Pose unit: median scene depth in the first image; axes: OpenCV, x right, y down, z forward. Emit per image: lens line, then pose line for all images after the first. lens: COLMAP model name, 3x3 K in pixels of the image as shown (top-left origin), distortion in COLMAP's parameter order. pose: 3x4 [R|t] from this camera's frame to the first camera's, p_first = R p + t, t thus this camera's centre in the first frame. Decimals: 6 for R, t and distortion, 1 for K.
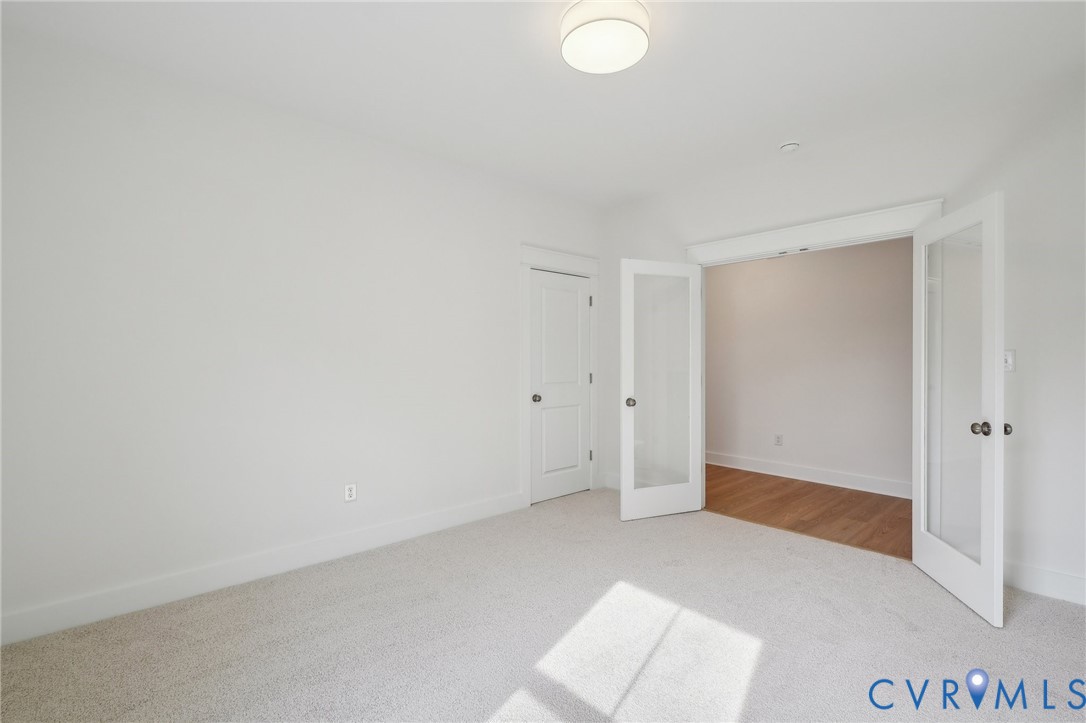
lens RADIAL K [[503.6, 0, 544.1], [0, 503.6, 362.7], [0, 0, 1]] dist [-0.023854, -0.000337]
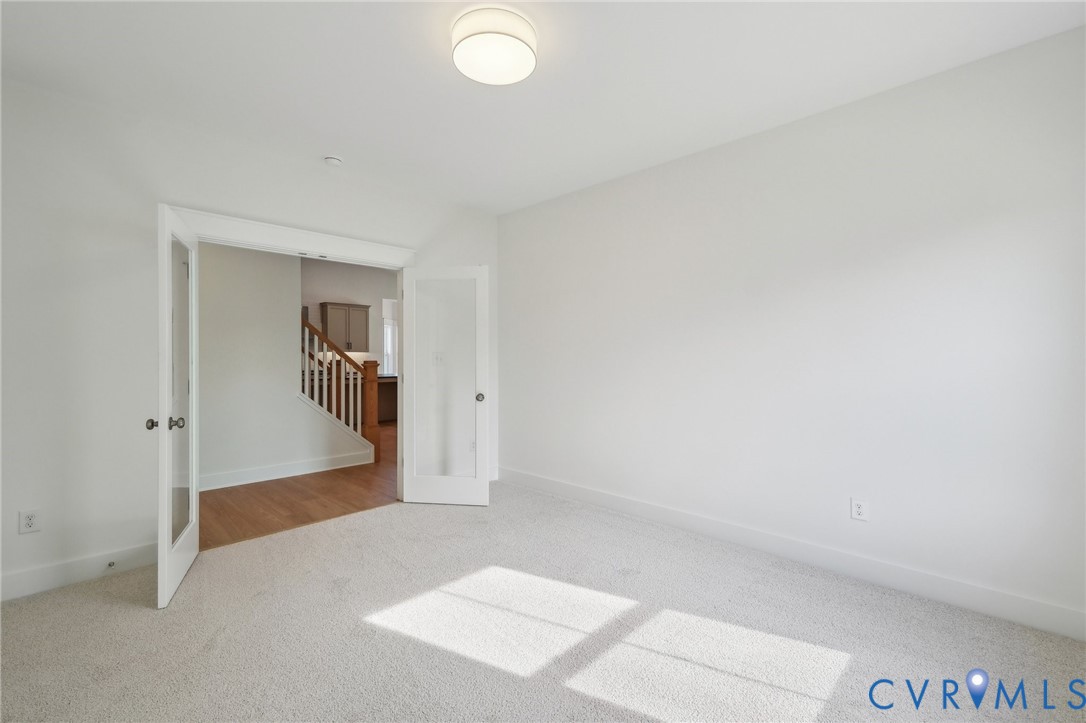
lens RADIAL K [[471.6, 0, 545.3], [0, 471.6, 359.6], [0, 0, 1]] dist [0.002622, -0.000741]
pose [[-0.105602, 0.006192, 0.994389, -0.513405], [0.007331, 0.999958, -0.005448, 0.006835], [-0.994381, 0.006715, -0.105643, 0.597707]]
